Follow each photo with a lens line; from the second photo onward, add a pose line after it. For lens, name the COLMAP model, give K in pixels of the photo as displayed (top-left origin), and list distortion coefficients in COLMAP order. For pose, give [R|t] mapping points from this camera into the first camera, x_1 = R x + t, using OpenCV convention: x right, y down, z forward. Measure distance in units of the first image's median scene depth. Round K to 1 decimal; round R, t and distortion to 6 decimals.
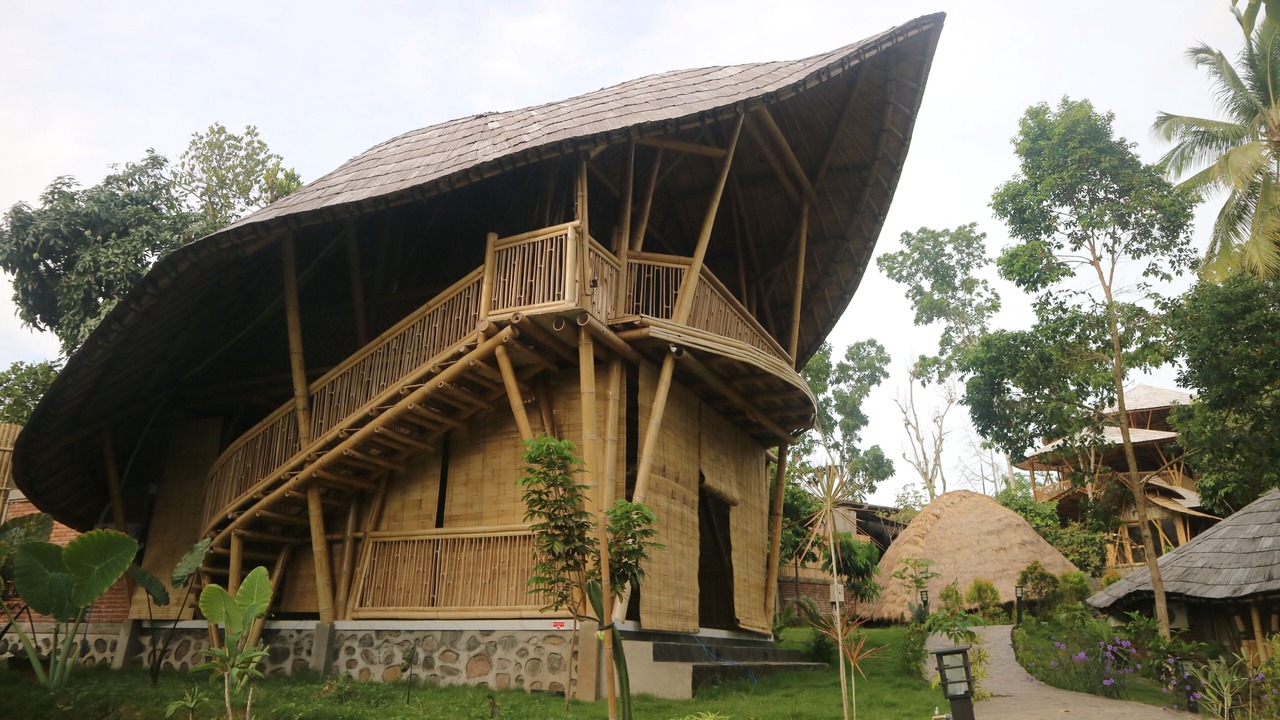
lens RADIAL K [[877.1, 0, 642.5], [0, 877.1, 343.5], [0, 0, 1]] dist [-0.116151, 0.074772]
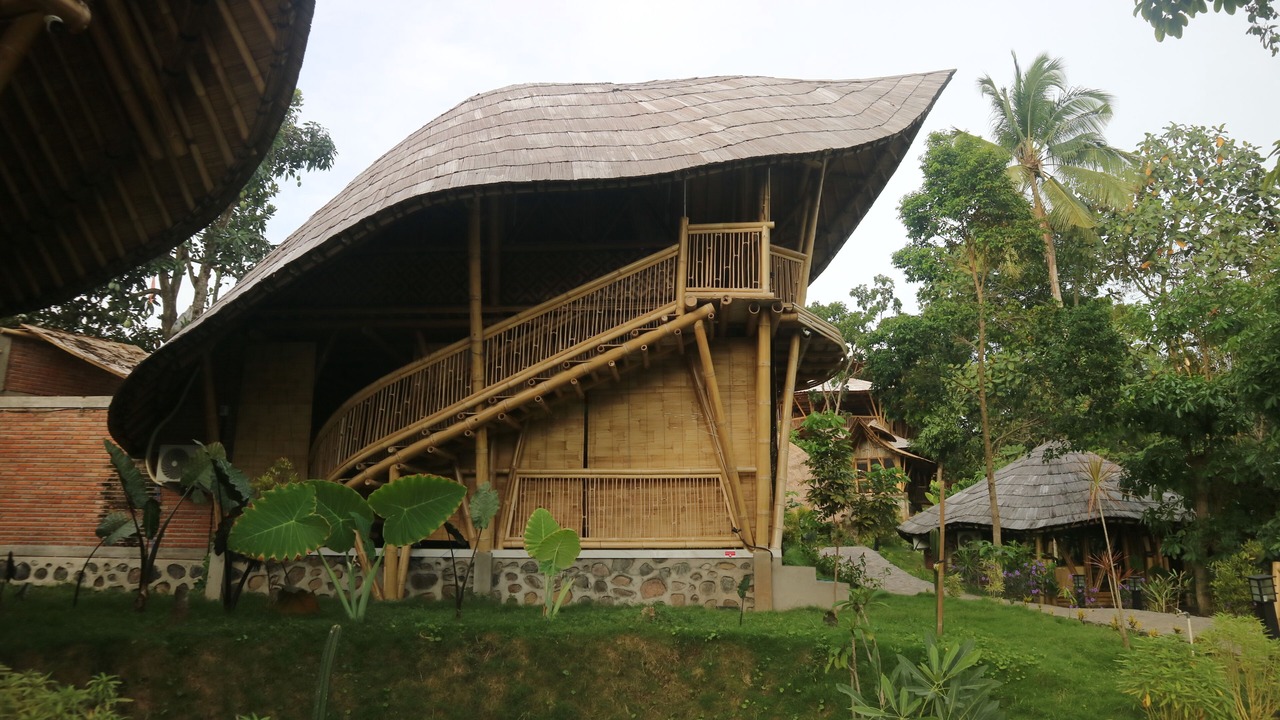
lens RADIAL K [[877.1, 0, 642.5], [0, 877.1, 343.5], [0, 0, 1]] dist [-0.116151, 0.074772]
pose [[0.931042, 0.085432, 0.354770, -0.616619], [-0.122081, 0.989111, 0.082196, -0.051032], [-0.343885, -0.119838, 0.931334, -0.063497]]
